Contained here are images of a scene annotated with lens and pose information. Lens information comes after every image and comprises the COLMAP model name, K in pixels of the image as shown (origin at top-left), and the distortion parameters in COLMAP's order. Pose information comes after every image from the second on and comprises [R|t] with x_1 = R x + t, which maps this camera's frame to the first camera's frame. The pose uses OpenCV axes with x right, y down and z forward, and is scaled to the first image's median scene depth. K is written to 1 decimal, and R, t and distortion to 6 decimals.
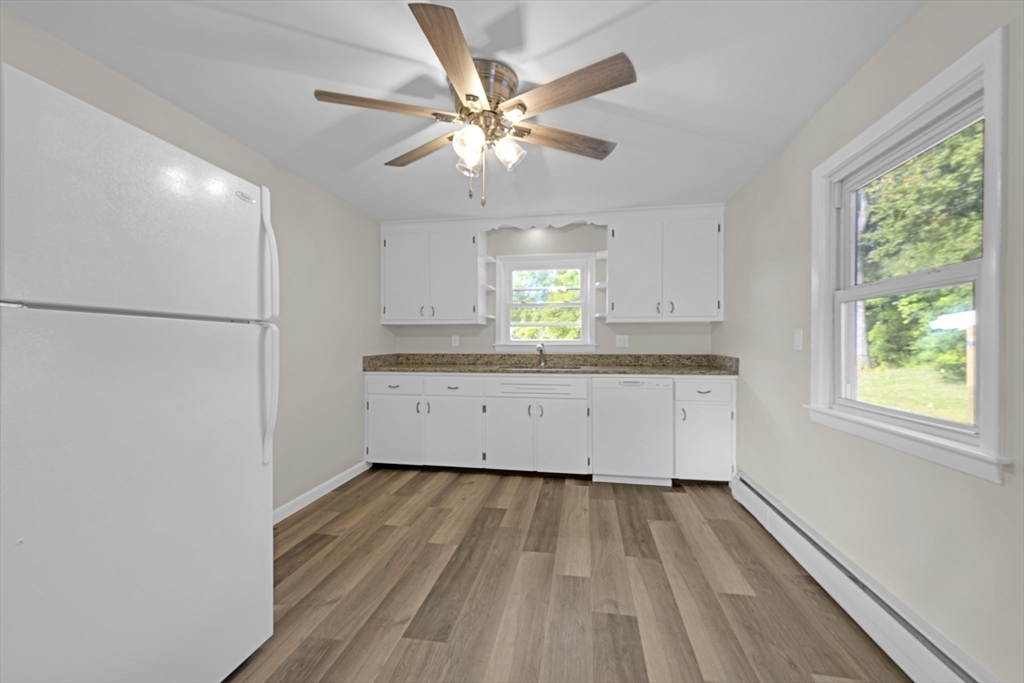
lens RADIAL K [[398.7, 0, 510.6], [0, 398.7, 342.9], [0, 0, 1]] dist [0.002306, -0.000074]
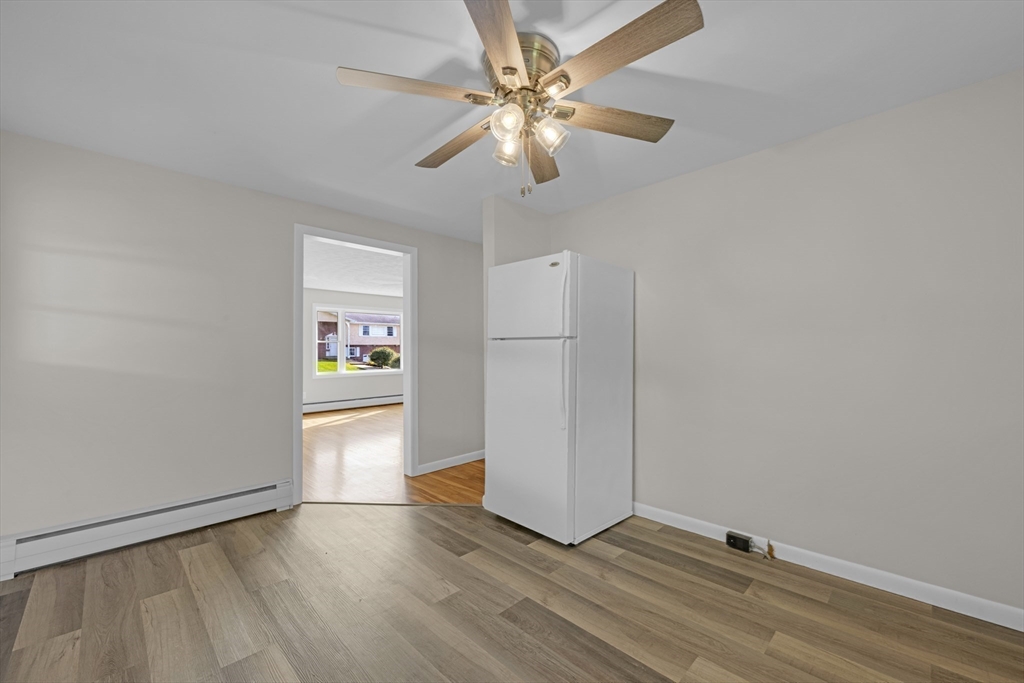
lens RADIAL K [[398.7, 0, 514.2], [0, 398.7, 342.4], [0, 0, 1]] dist [0.002306, -0.000074]
pose [[-0.557570, -0.010635, -0.830062, 0.435570], [0.004919, 0.999858, -0.016115, -0.006123], [0.830116, -0.013068, -0.557438, 0.950867]]
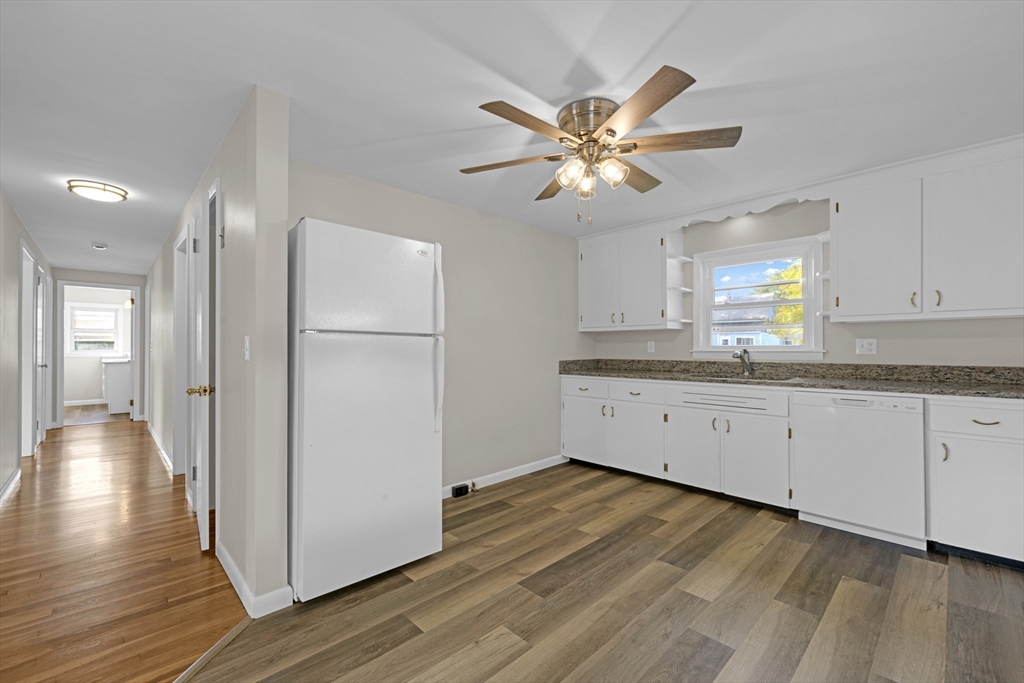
lens RADIAL K [[420.9, 0, 506.0], [0, 420.9, 346.1], [0, 0, 1]] dist [-0.001729, -0.000893]
pose [[0.801927, -0.004204, -0.597407, 0.285872], [0.001077, 0.999984, -0.005590, -0.001829], [0.597421, 0.003839, 0.801919, -0.050264]]
